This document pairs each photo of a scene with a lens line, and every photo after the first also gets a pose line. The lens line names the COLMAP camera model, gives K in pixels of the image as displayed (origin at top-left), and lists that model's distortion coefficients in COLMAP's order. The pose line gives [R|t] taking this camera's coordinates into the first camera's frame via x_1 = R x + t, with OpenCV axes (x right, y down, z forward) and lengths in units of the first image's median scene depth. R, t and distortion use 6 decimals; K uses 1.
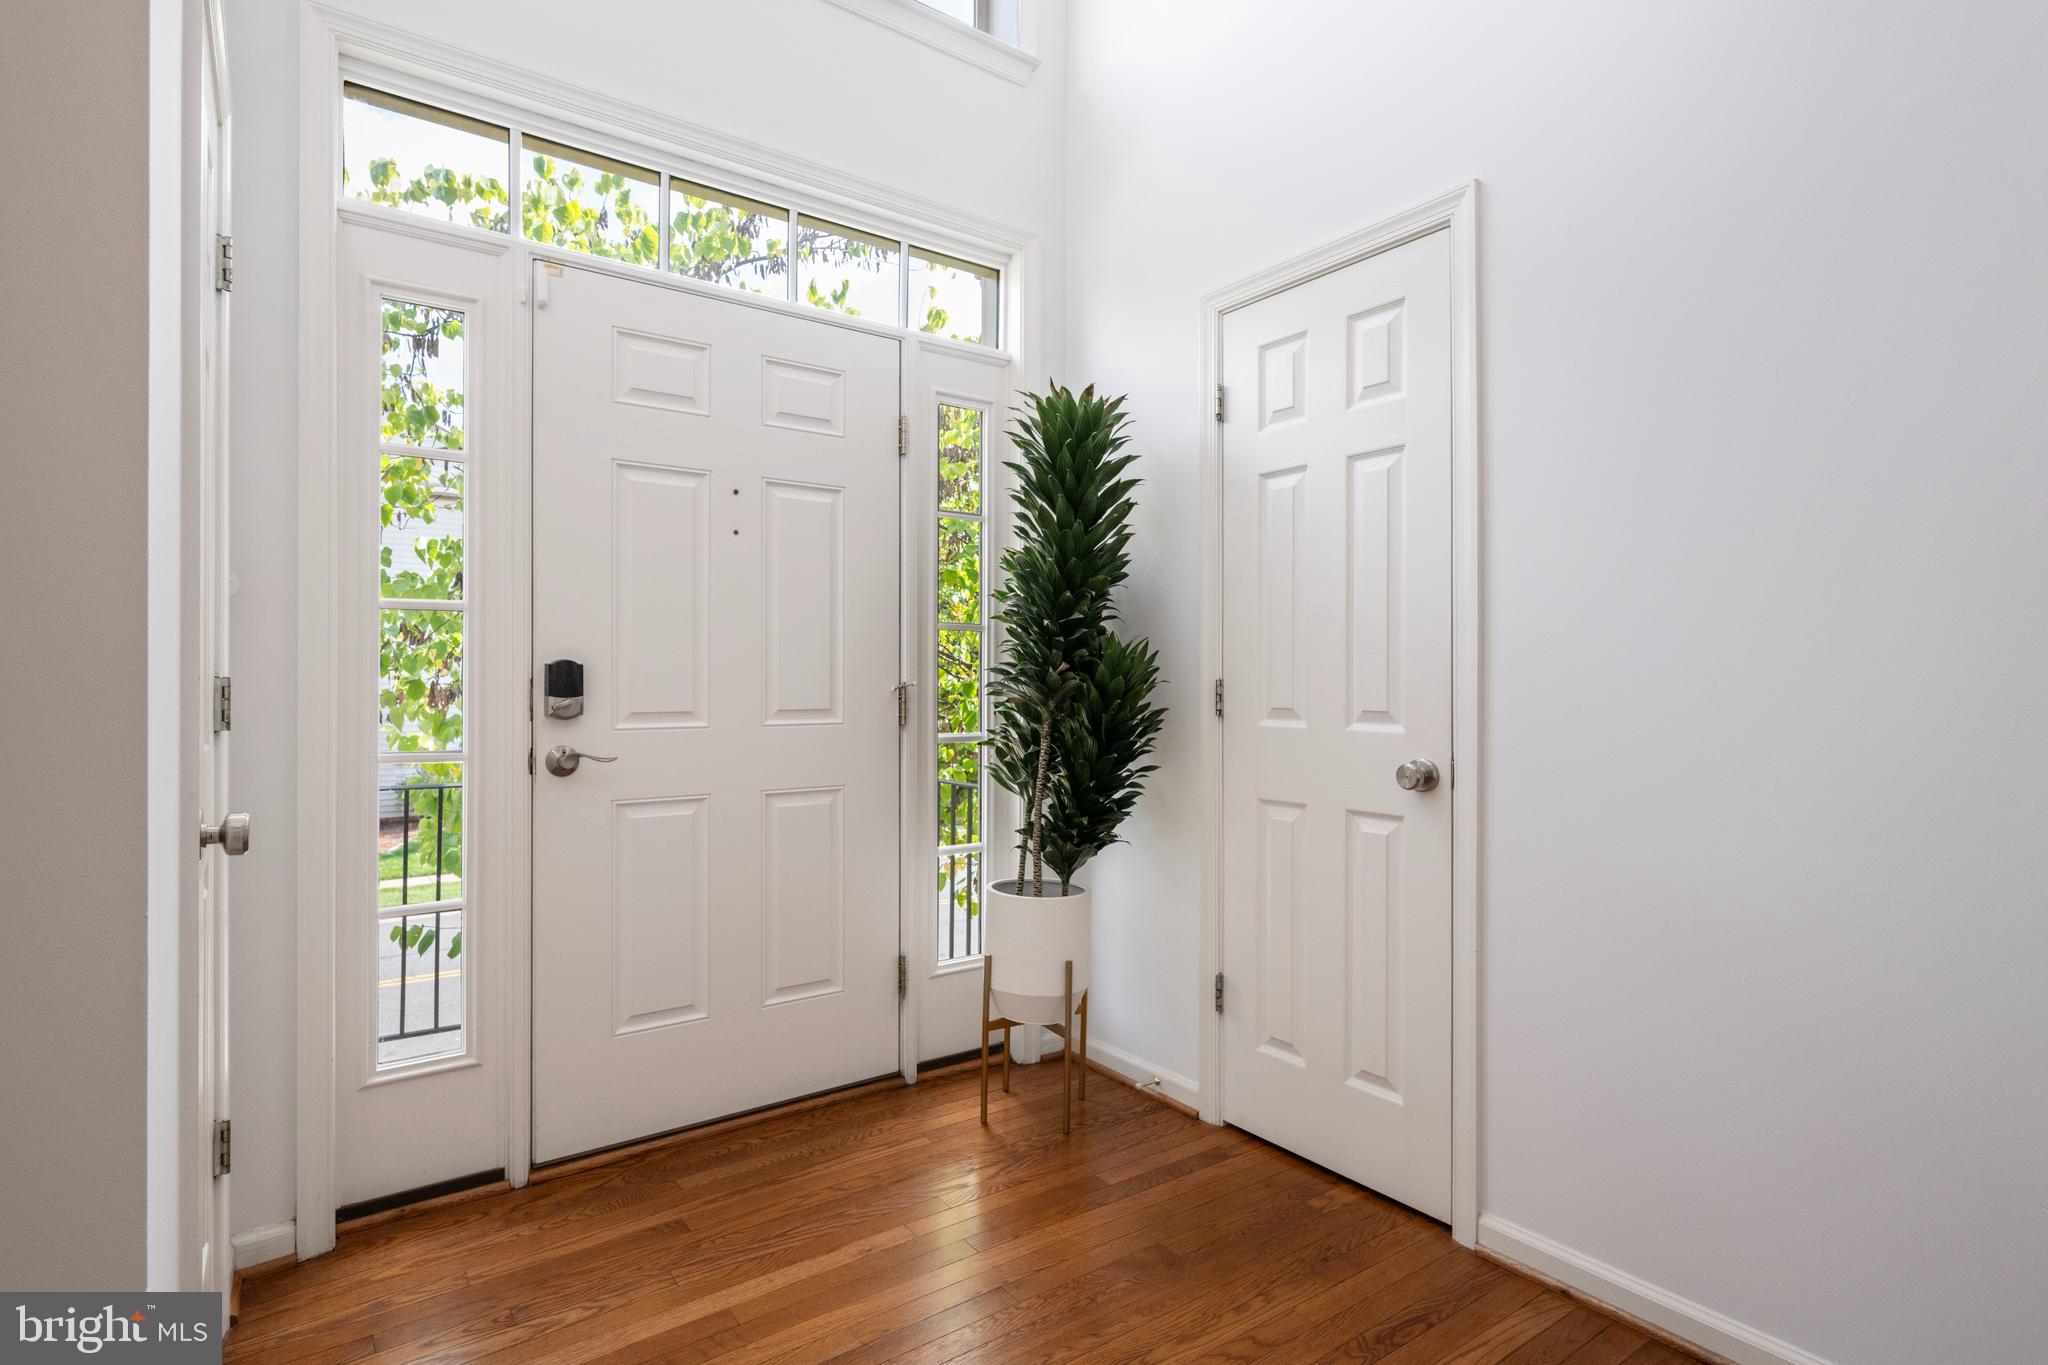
lens RADIAL K [[1014.7, 0, 1024.0], [0, 1014.7, 682.5], [0, 0, 1]] dist [0.002887, 0.000034]
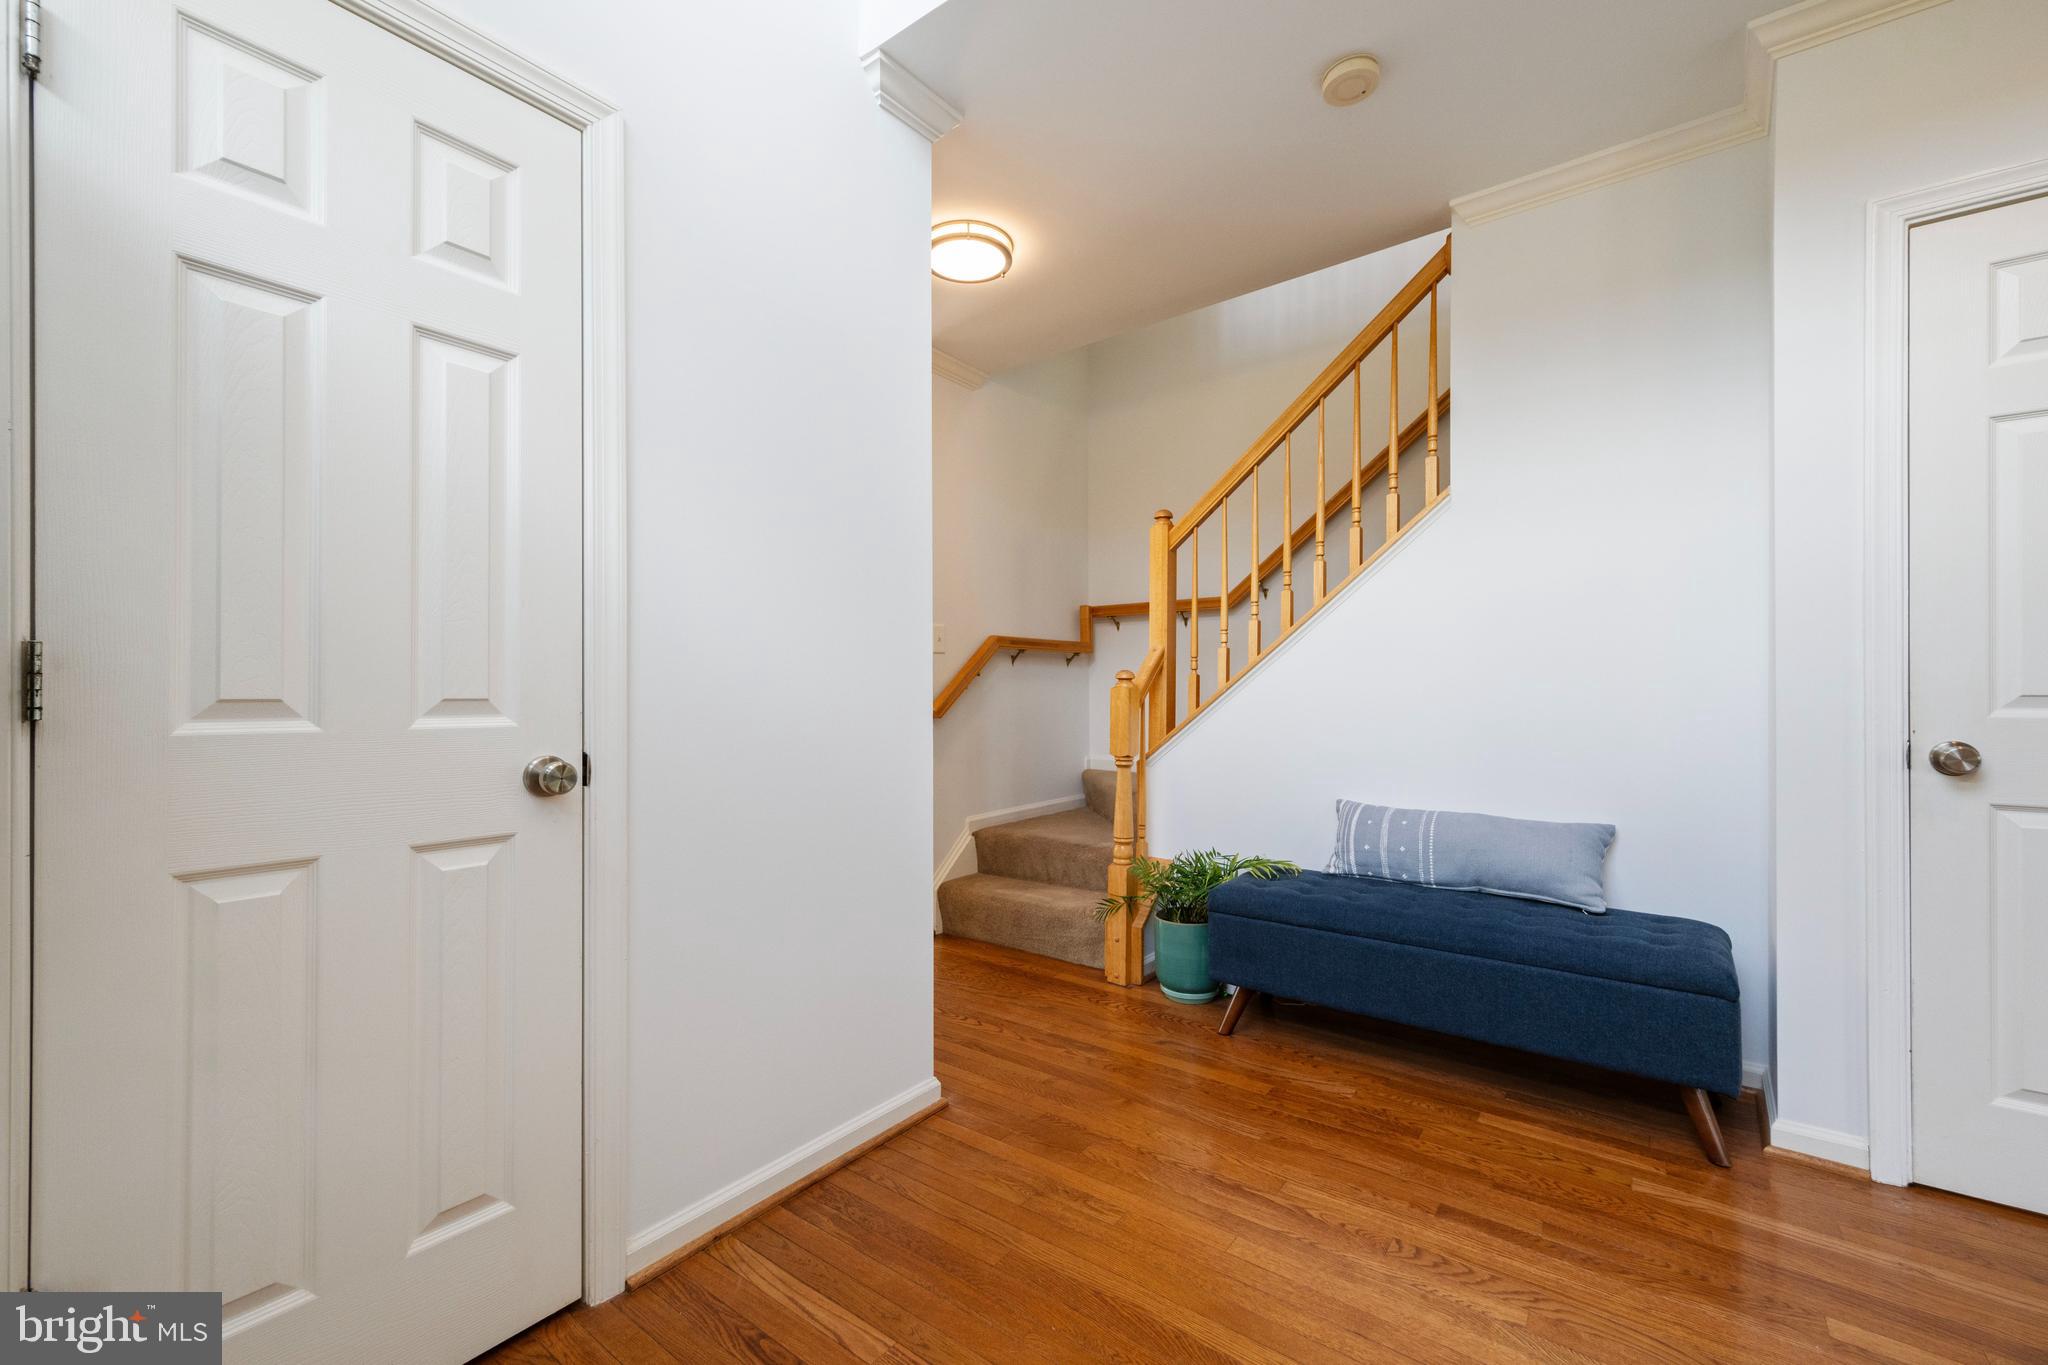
lens RADIAL K [[815.6, 0, 1024.0], [0, 815.6, 682.5], [0, 0, 1]] dist [-0.000973, -0.000201]
pose [[-0.270309, 0.004810, 0.962761, -0.328278], [-0.002459, 0.999981, -0.005686, 0.019014], [-0.962770, -0.003904, -0.270292, 0.789819]]
